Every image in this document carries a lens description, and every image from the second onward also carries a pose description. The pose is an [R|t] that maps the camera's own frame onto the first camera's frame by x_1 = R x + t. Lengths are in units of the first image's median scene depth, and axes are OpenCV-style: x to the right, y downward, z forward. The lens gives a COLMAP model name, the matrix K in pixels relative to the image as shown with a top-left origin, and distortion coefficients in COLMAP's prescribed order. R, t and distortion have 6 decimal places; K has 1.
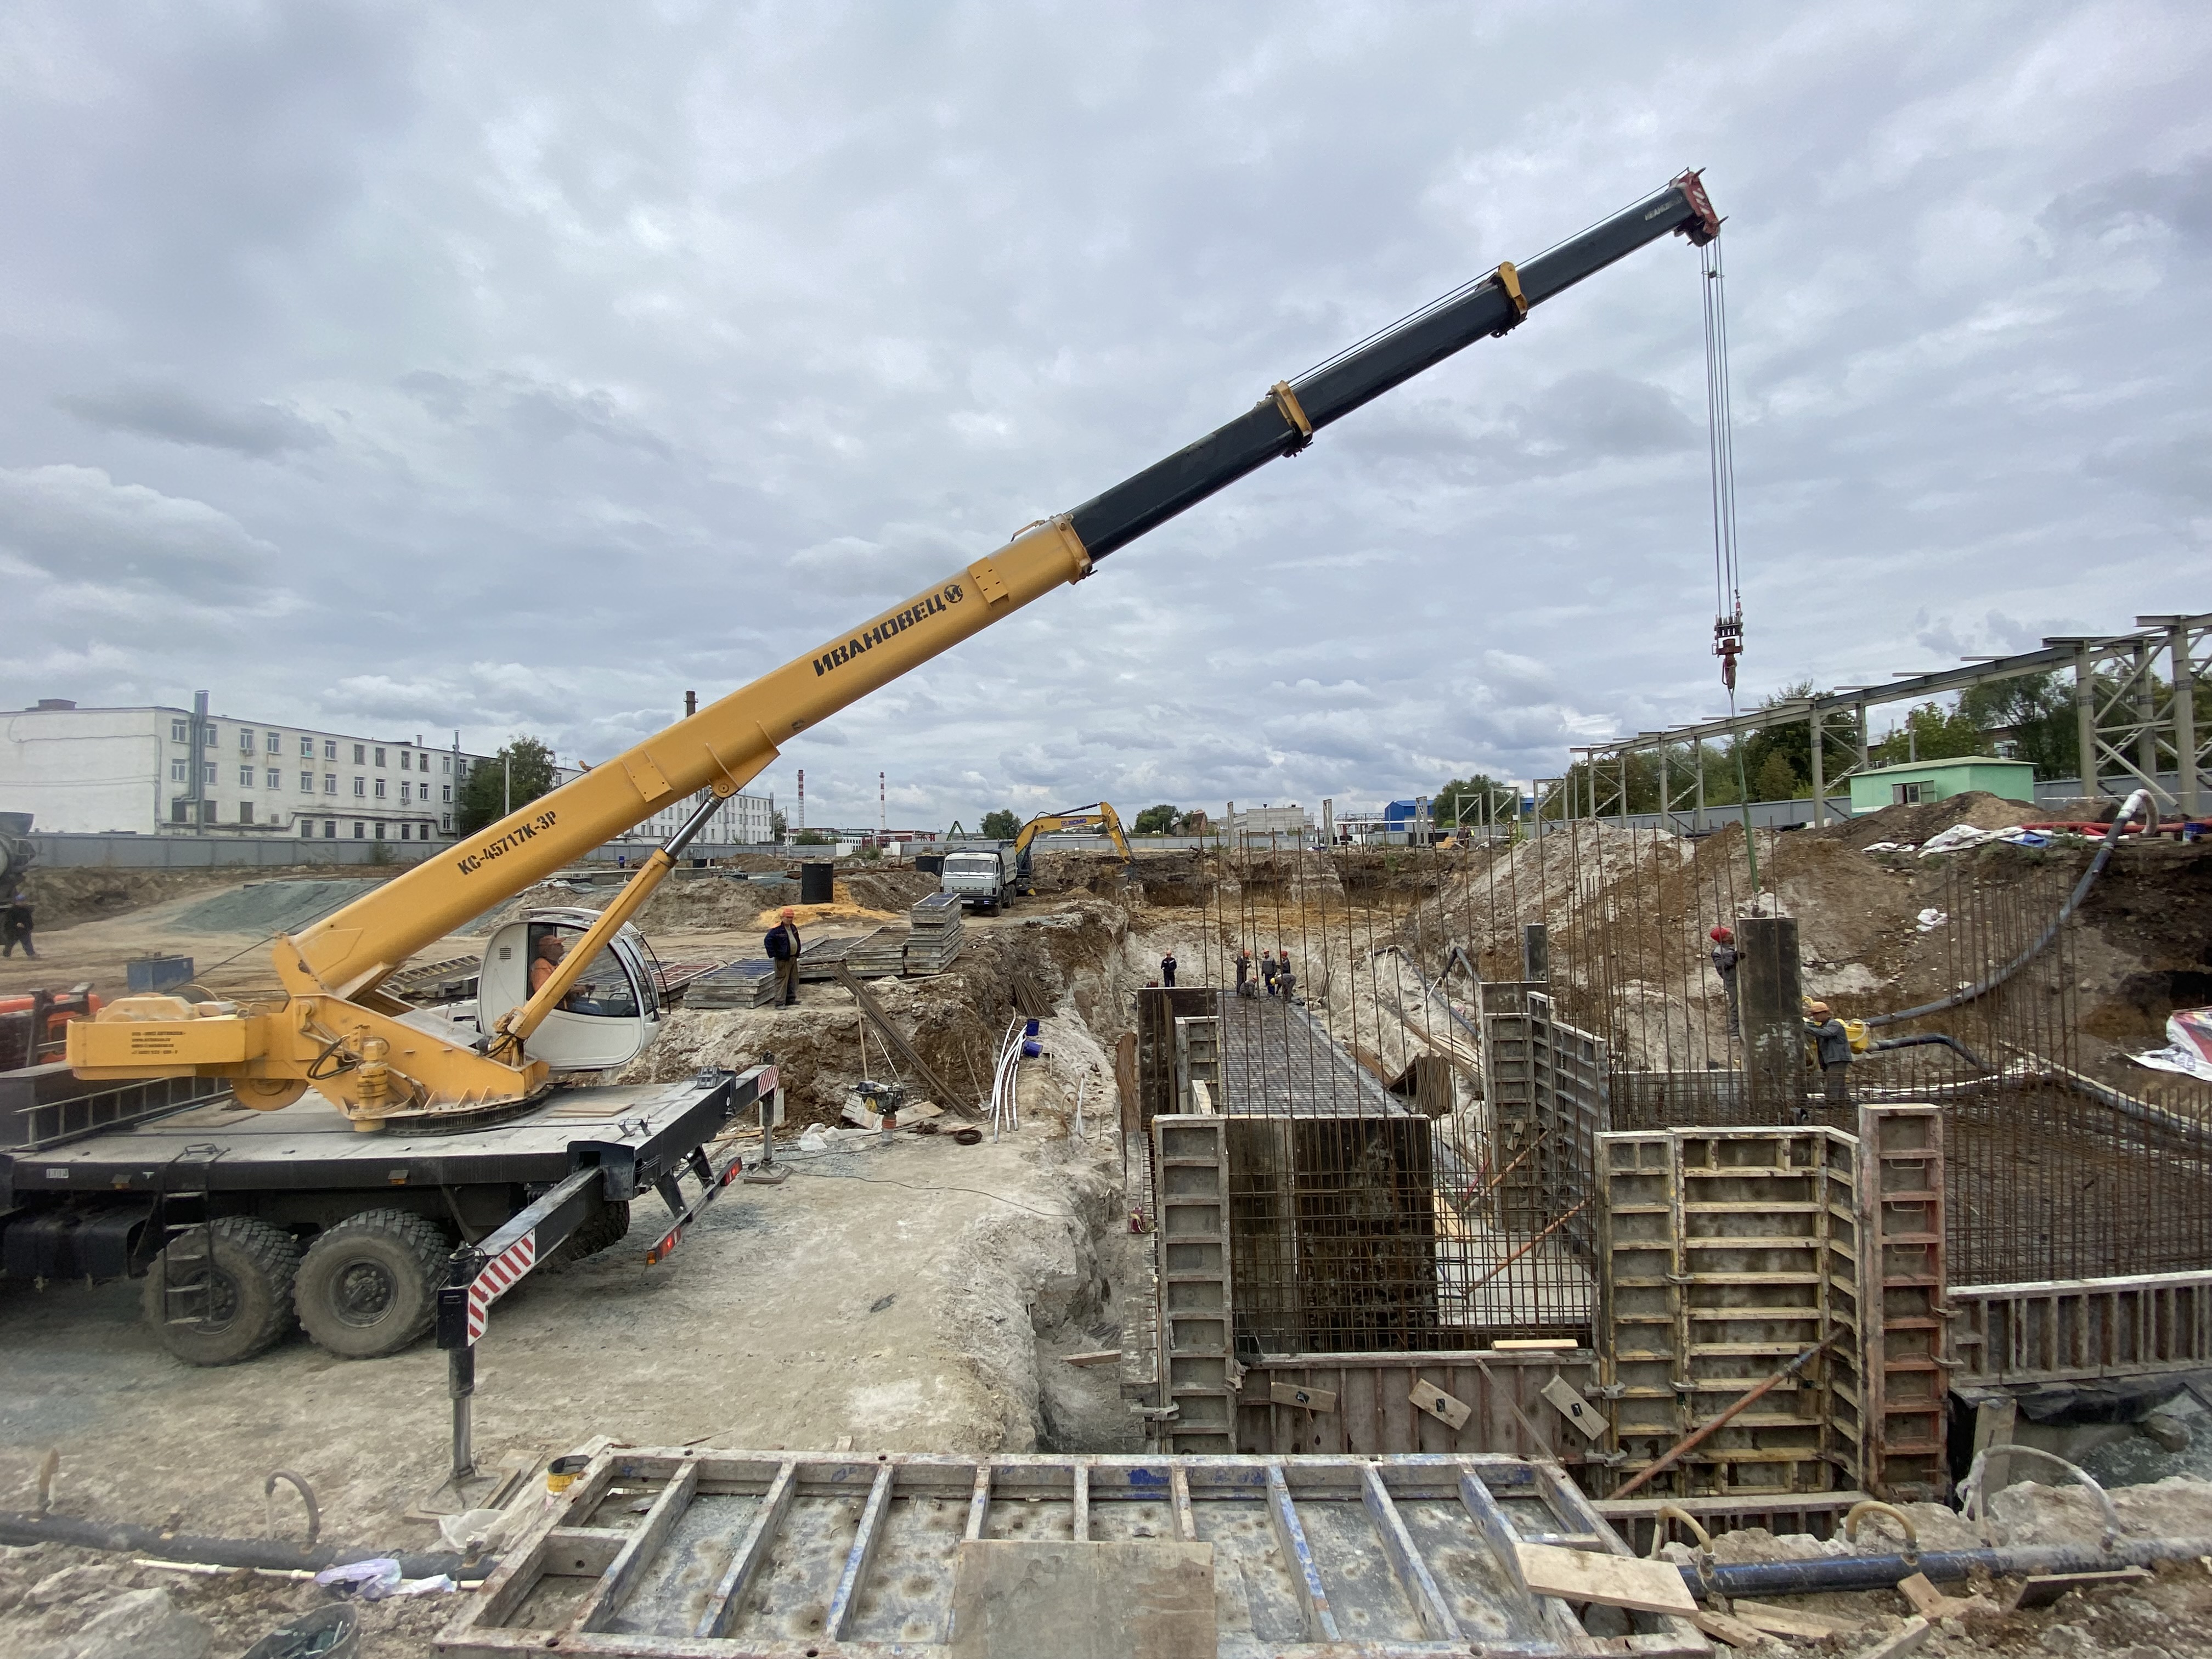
lens RADIAL K [[896.8, 0, 1099.6], [0, 896.8, 824.9], [0, 0, 1]] dist [0.001337, -0.011942]
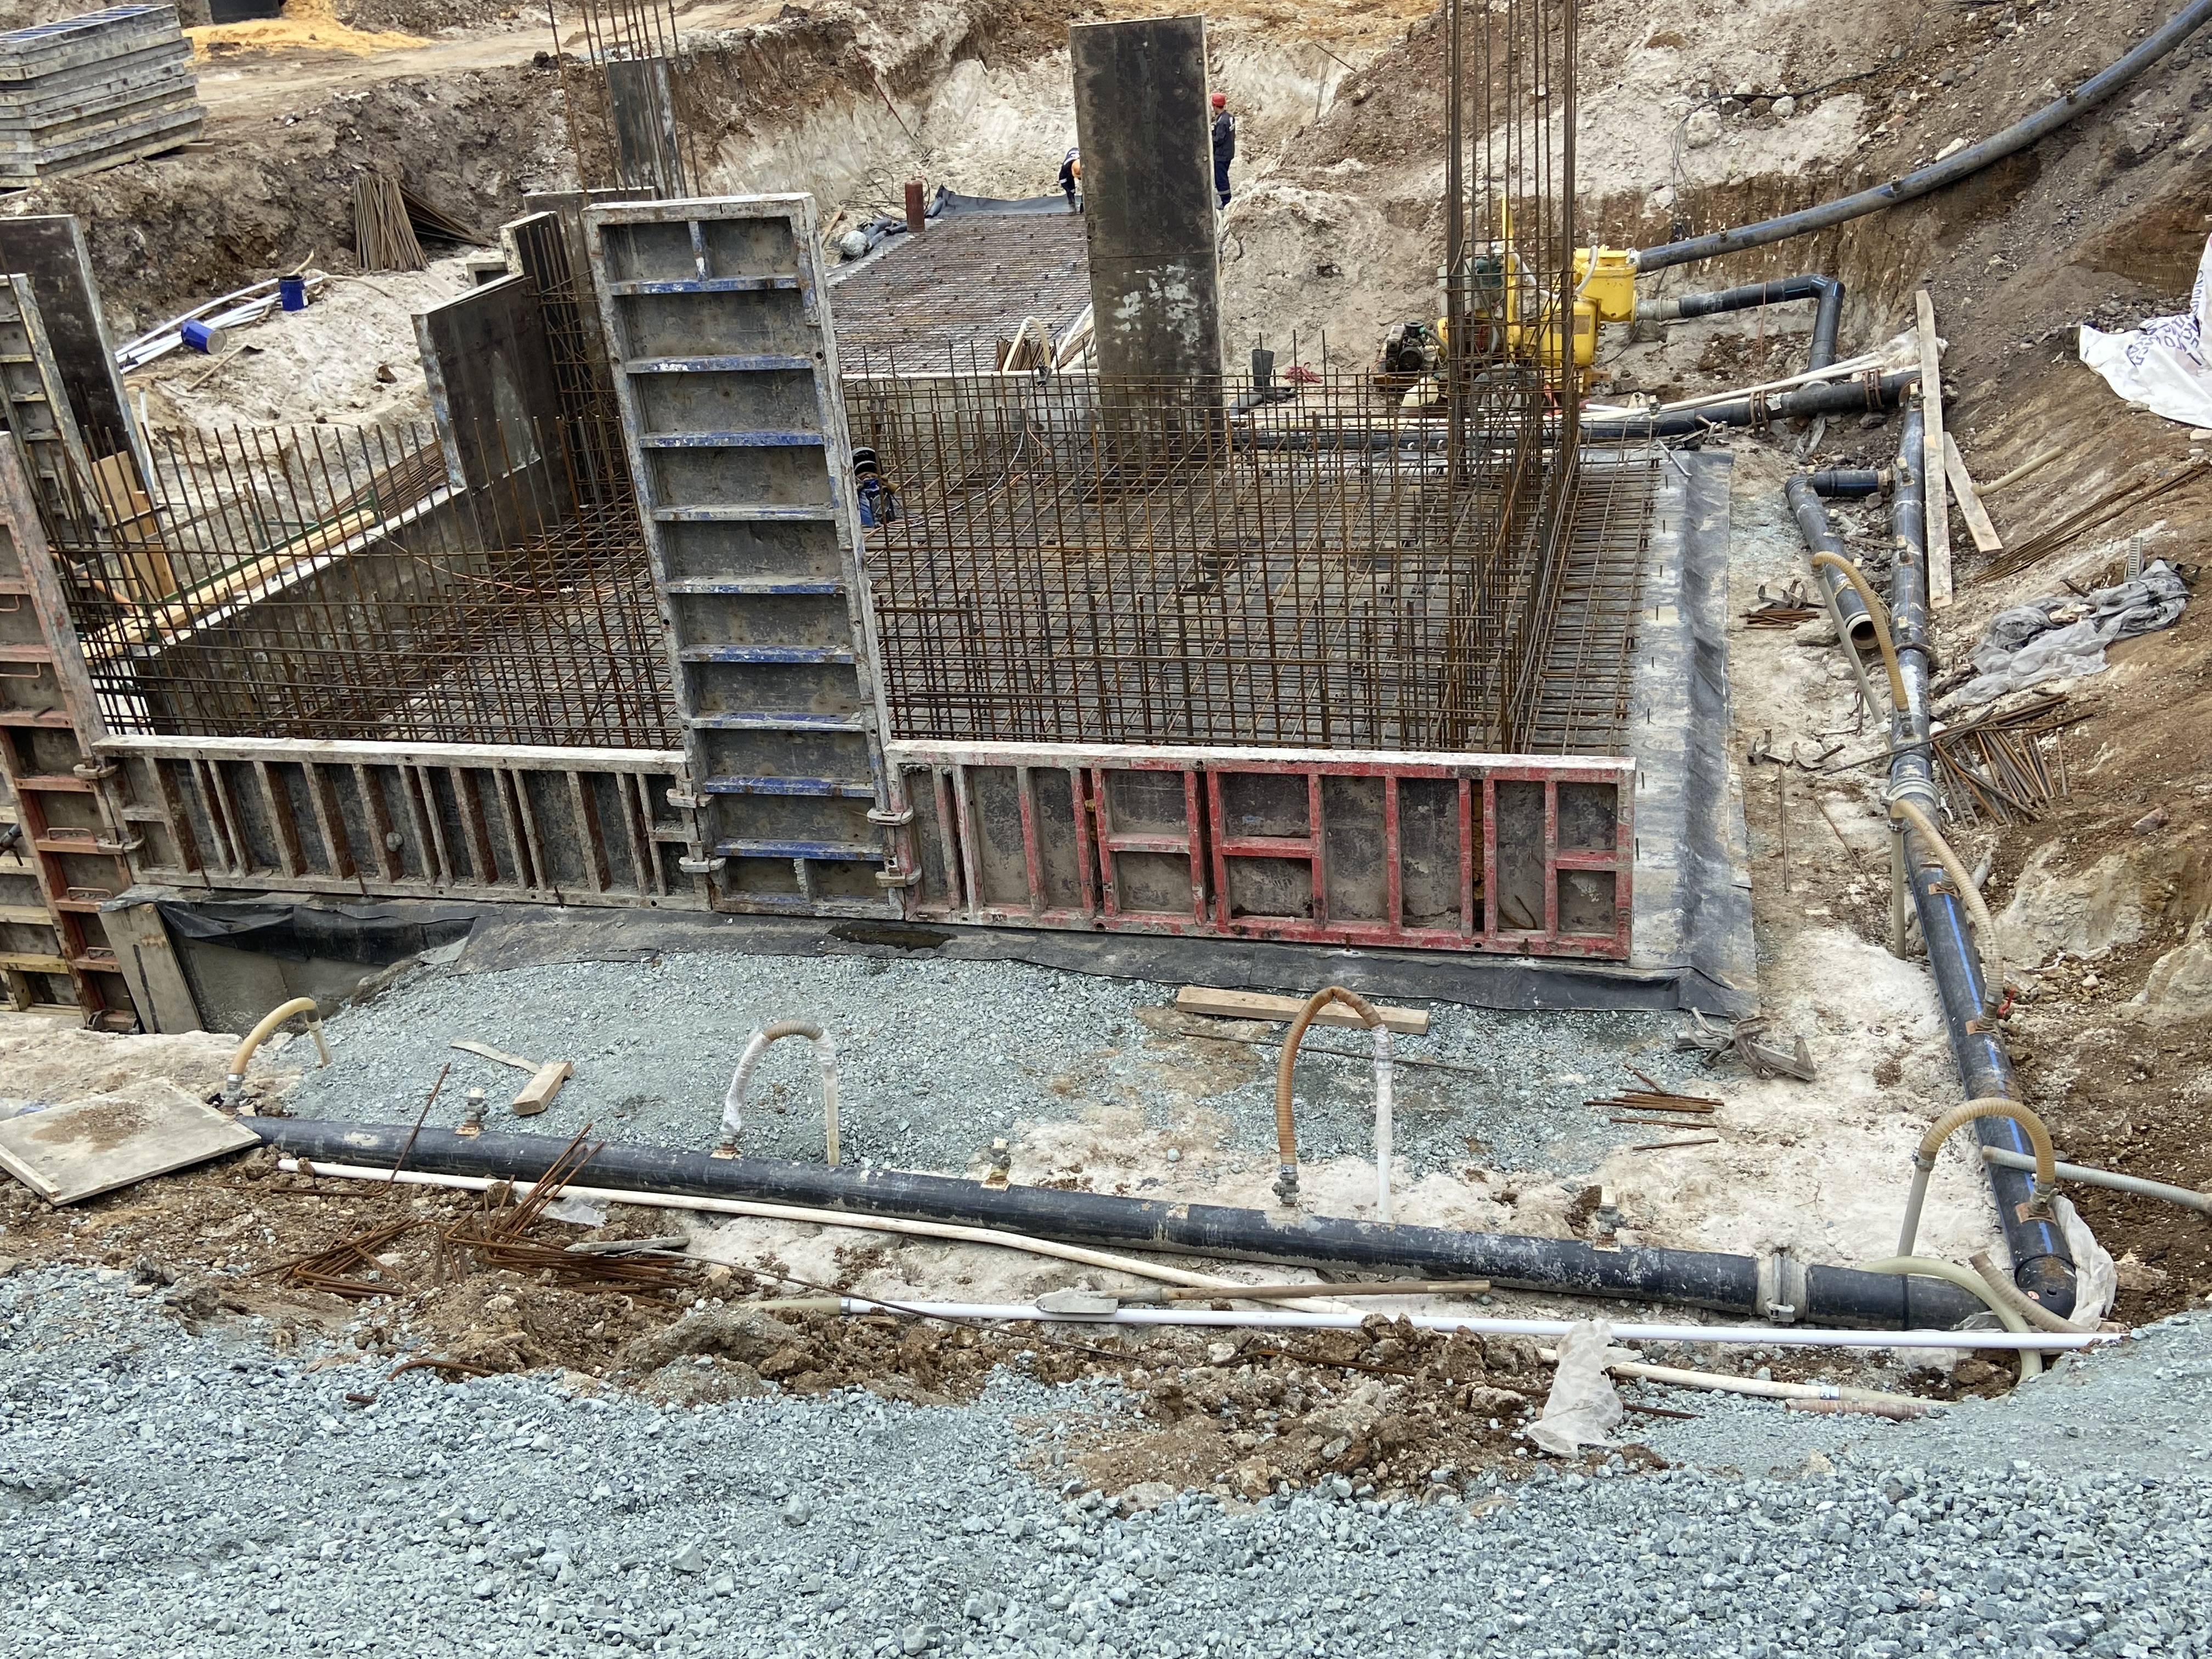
lens RADIAL K [[2045.0, 0, 1079.6], [0, 2045.0, 803.6], [0, 0, 1]] dist [0.077996, 0.000000]
pose [[0.969217, 0.041017, -0.242768, 0.888298], [0.074480, 0.890982, 0.447887, -0.007558], [0.234673, -0.452181, 0.860500, -0.036299]]
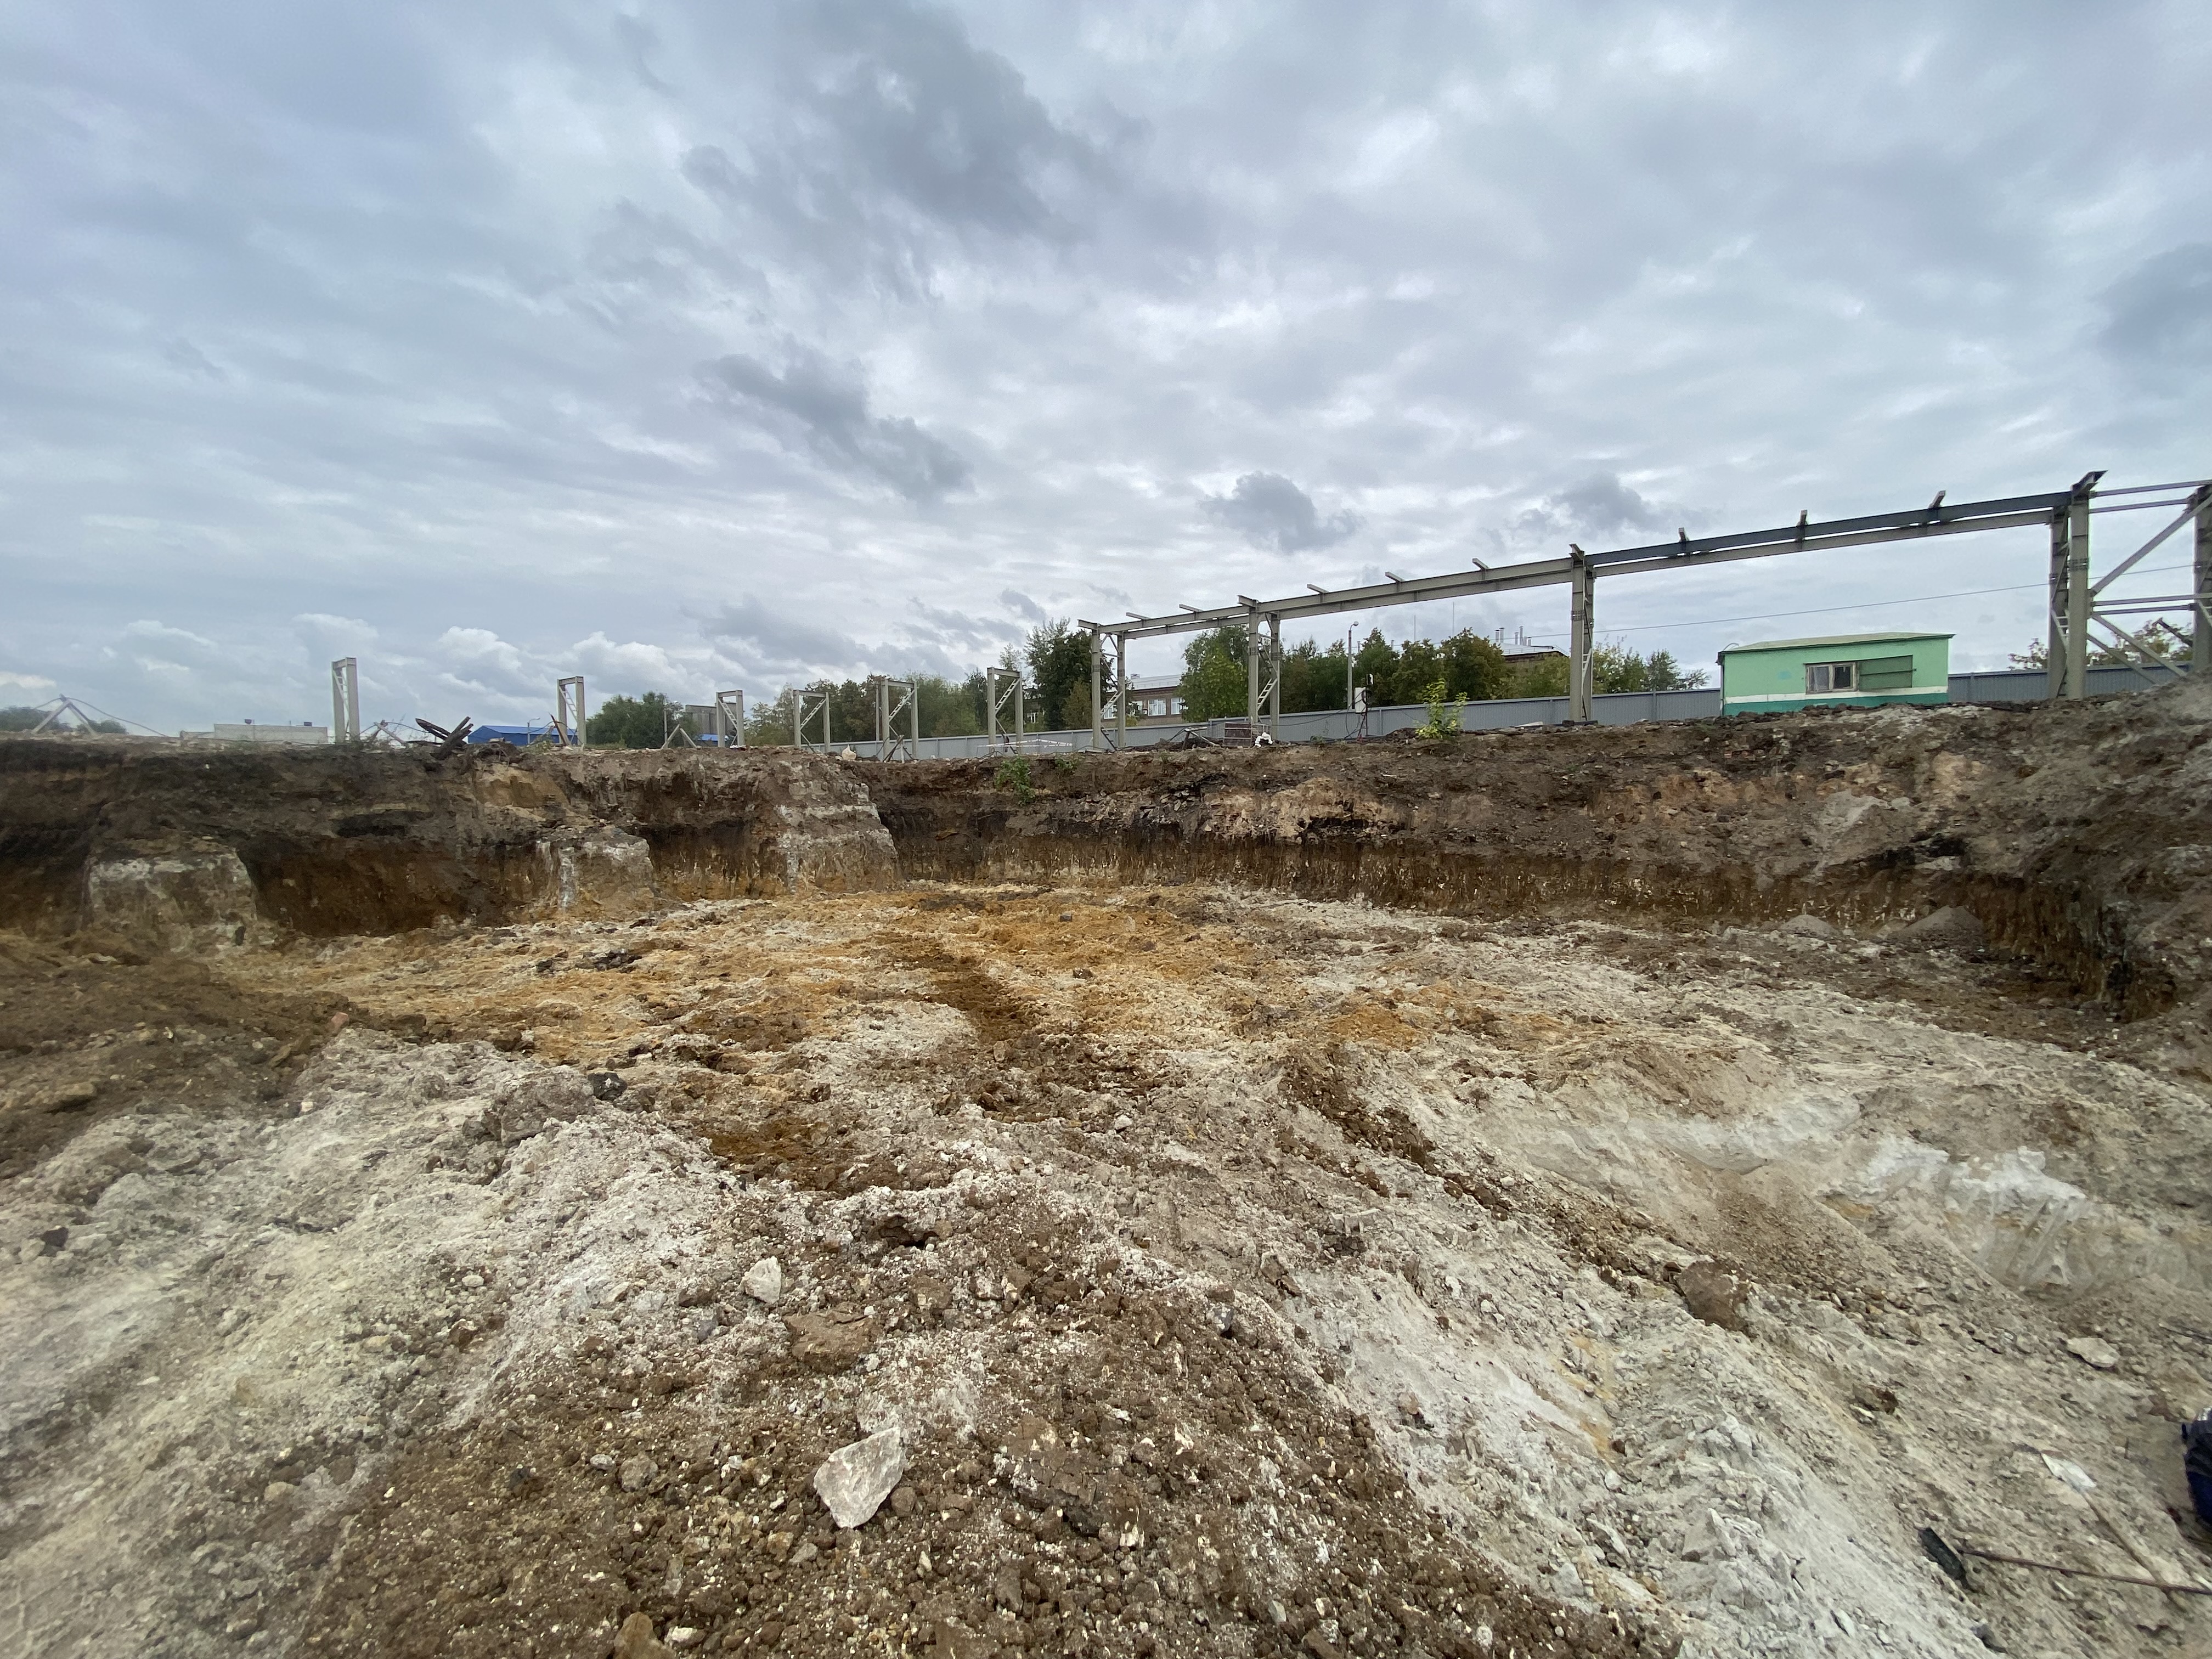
lens RADIAL K [[896.8, 0, 1114.6], [0, 896.8, 824.4], [0, 0, 1]] dist [0.001337, -0.011942]
pose [[0.553932, -0.021484, 0.832285, -0.084541], [-0.024820, 0.998797, 0.042302, 0.160391], [-0.832192, -0.044090, 0.552732, 2.485818]]
